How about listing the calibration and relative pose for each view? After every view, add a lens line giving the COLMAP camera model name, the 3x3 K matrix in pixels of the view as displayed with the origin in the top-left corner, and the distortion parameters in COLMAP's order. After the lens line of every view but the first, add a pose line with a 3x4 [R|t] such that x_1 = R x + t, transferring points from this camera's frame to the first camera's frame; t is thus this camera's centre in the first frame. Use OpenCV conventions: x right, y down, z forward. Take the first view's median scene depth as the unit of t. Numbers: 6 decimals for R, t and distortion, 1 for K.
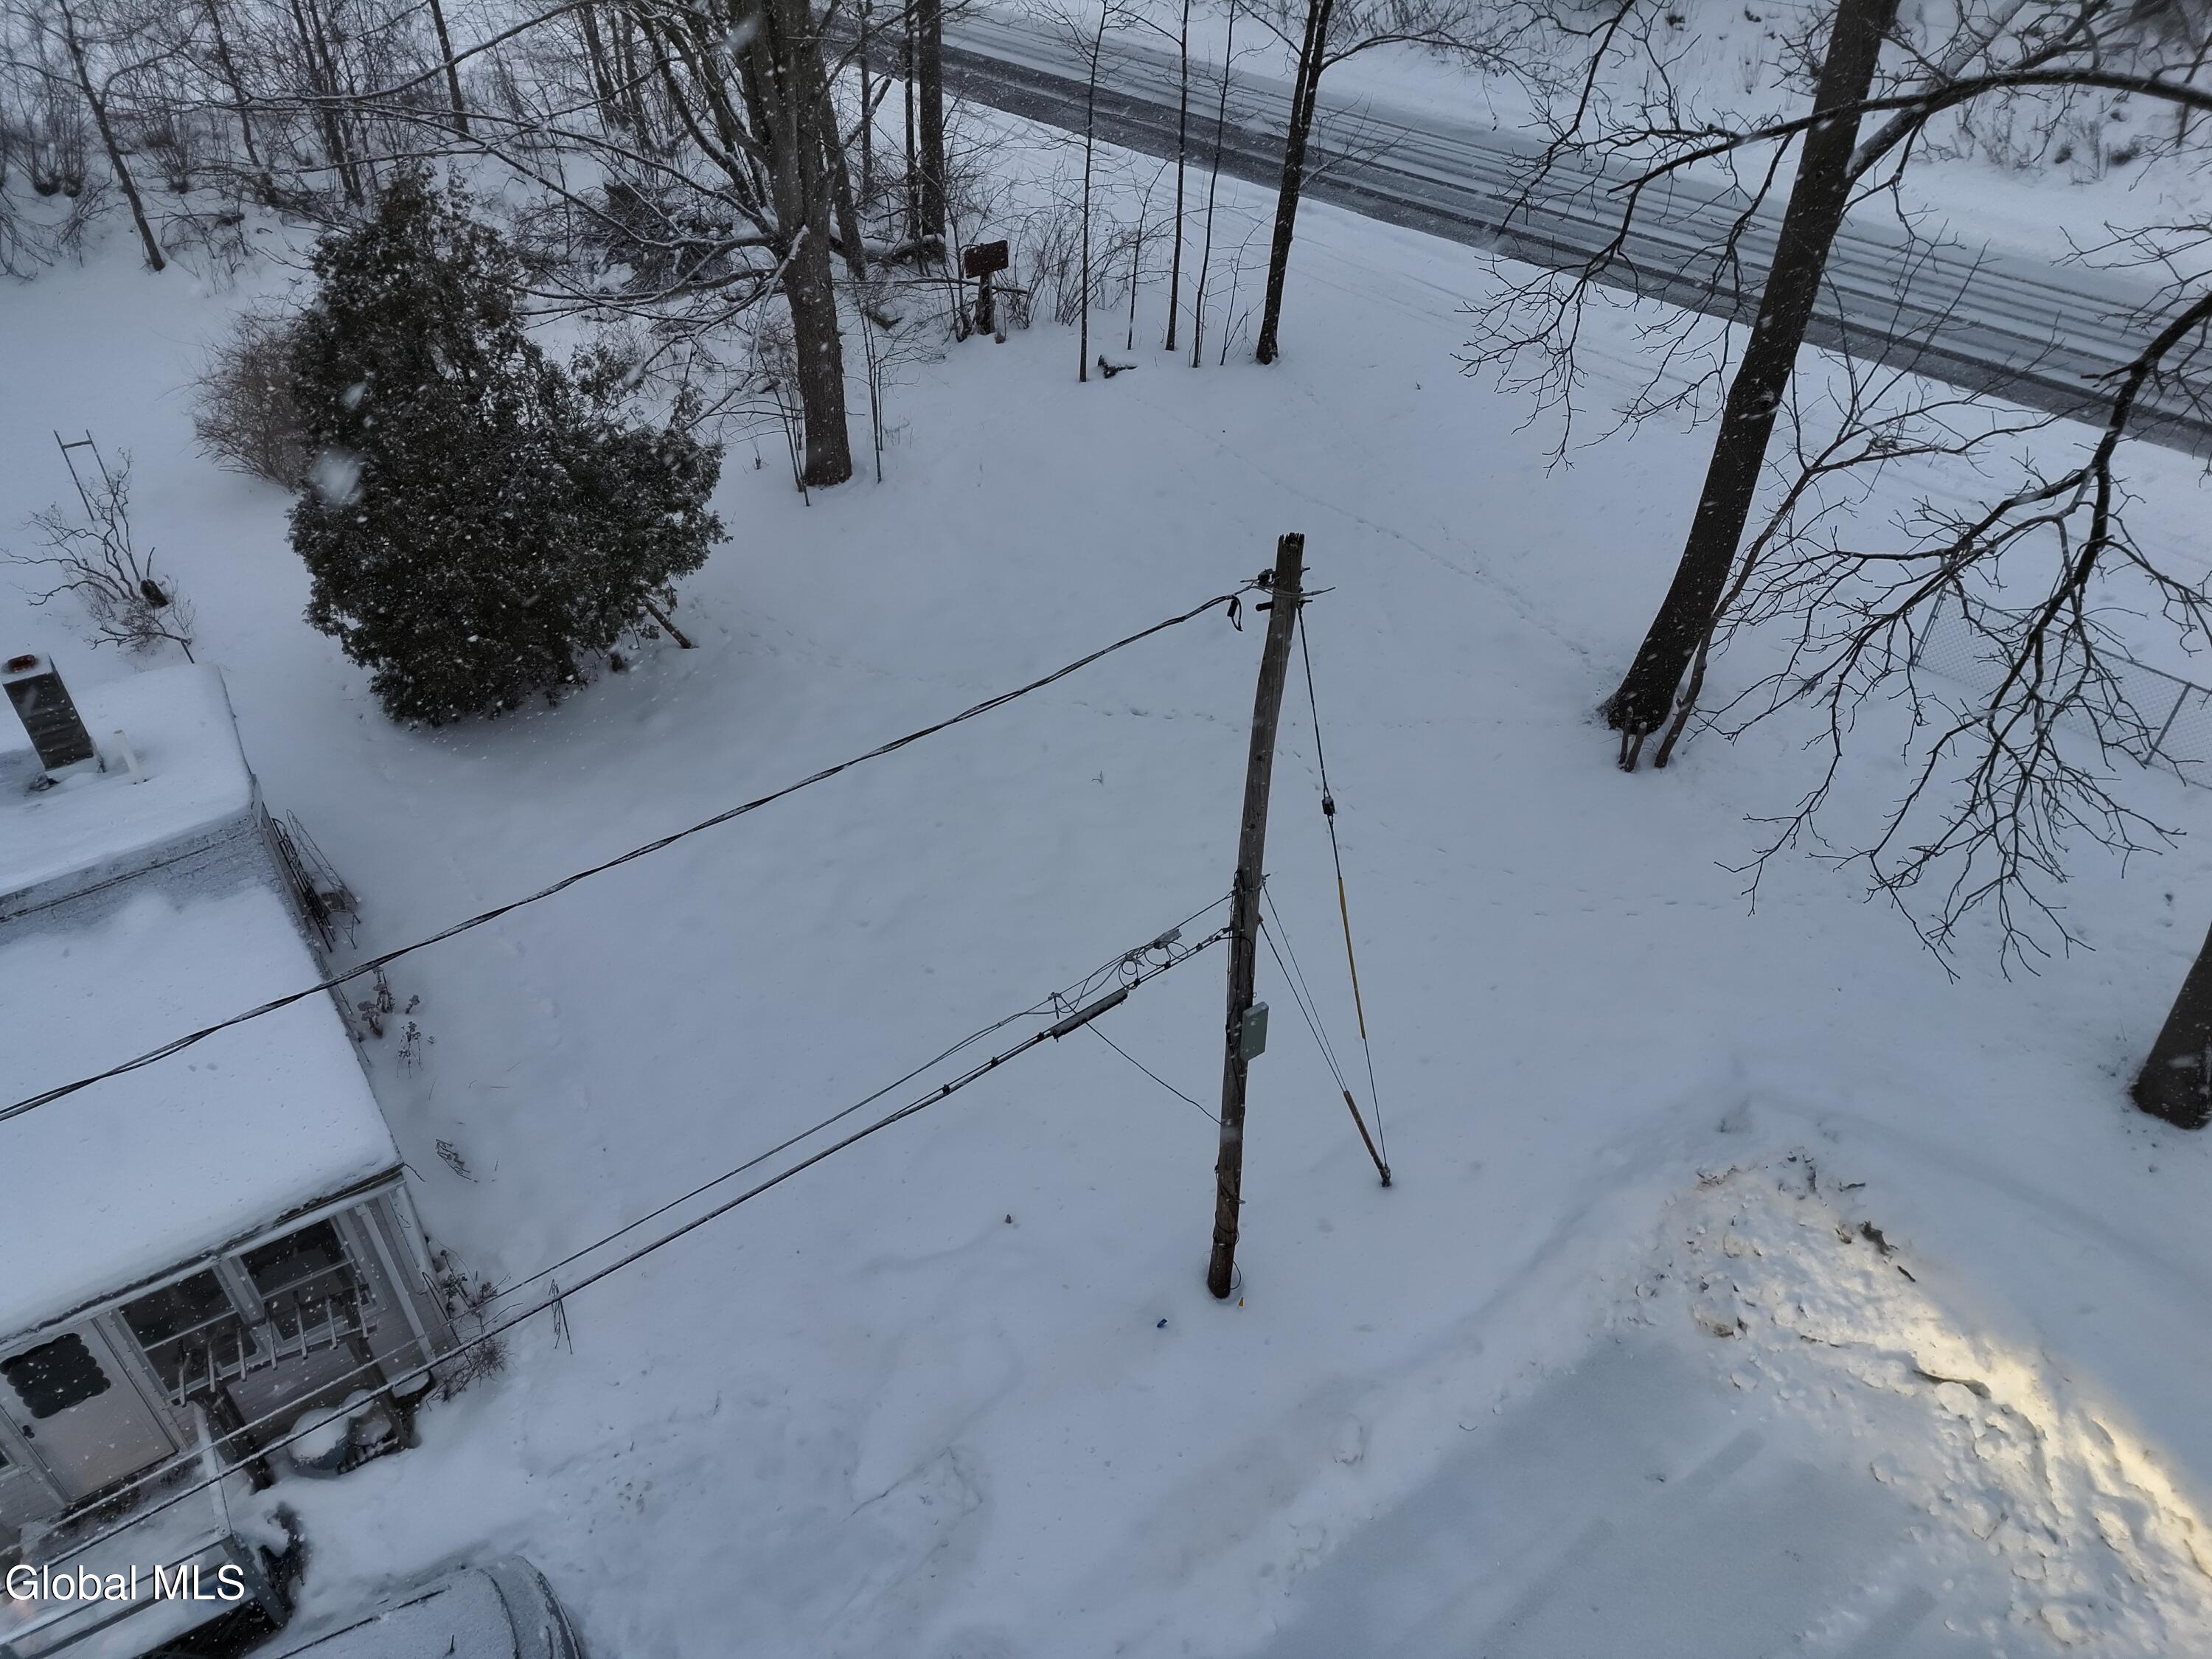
lens RADIAL K [[1558.9, 0, 1106.0], [0, 1558.9, 829.5], [0, 0, 1]] dist [0.061029, -0.043642]
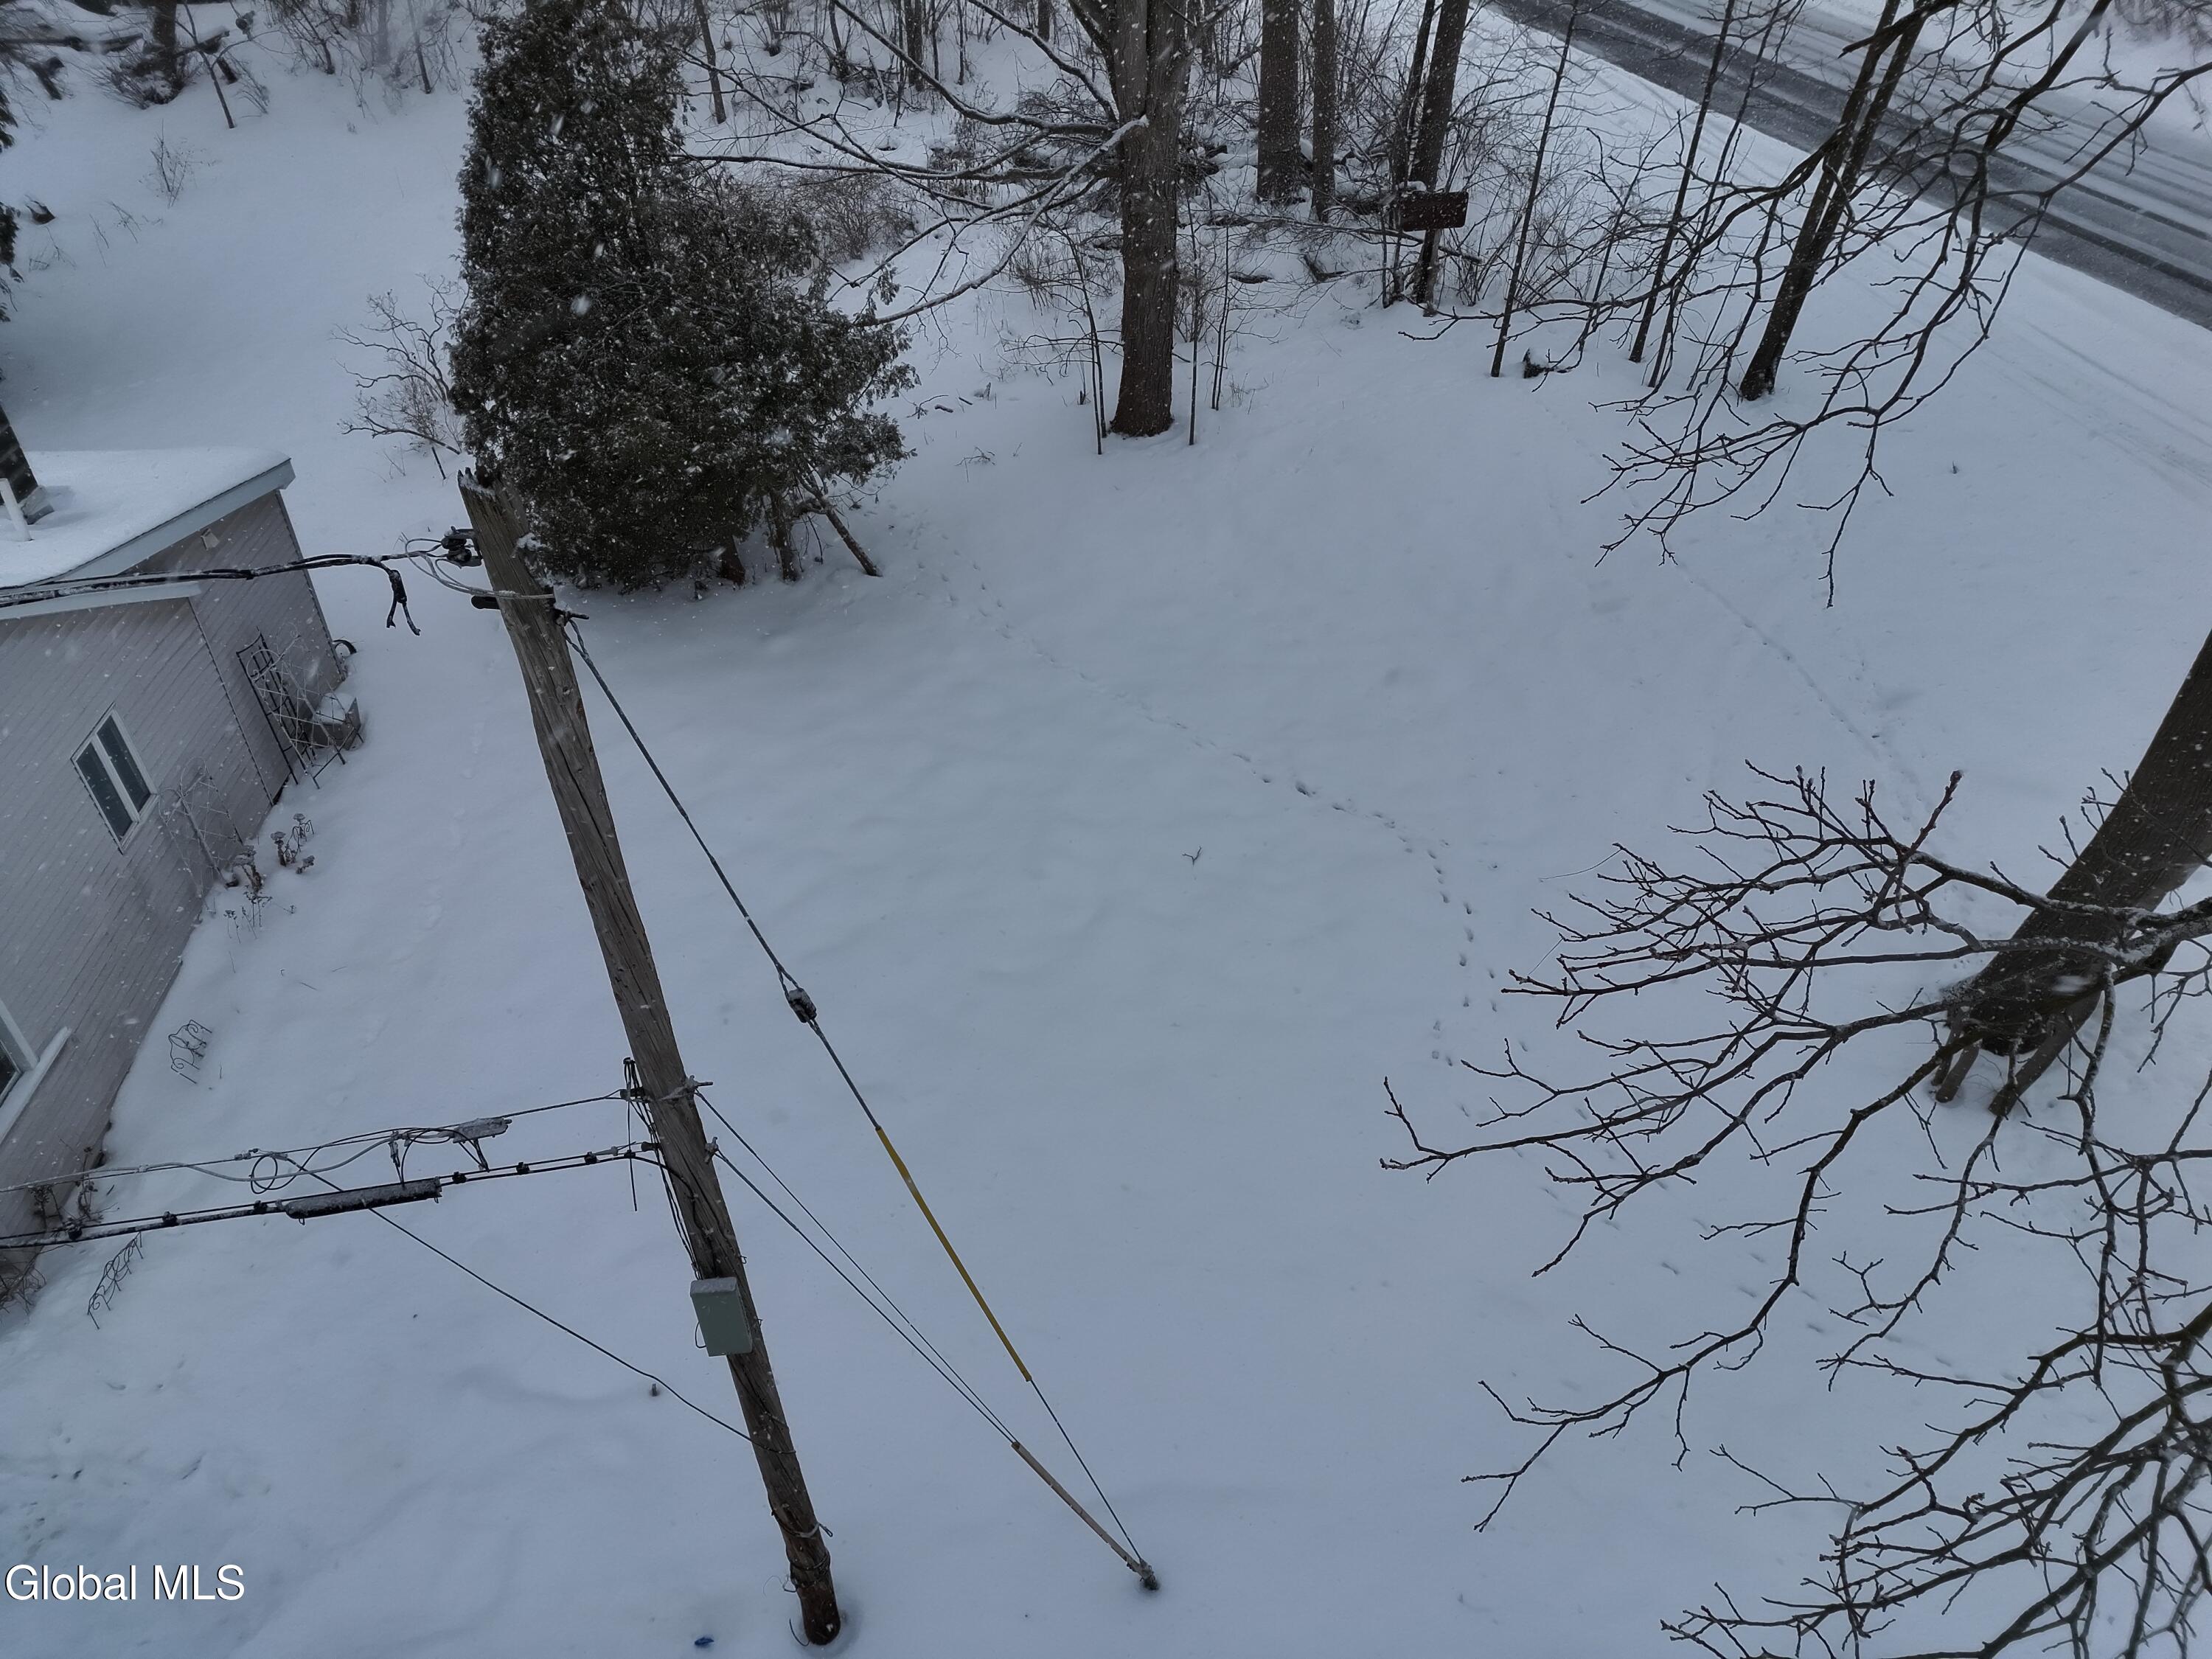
lens RADIAL K [[1558.9, 0, 1106.0], [0, 1558.9, 829.5], [0, 0, 1]] dist [0.061029, -0.043642]
pose [[0.883223, 0.291572, -0.367292, 0.168622], [-0.291876, 0.954810, 0.056098, -0.054915], [0.367050, 0.057657, 0.928412, 0.204297]]
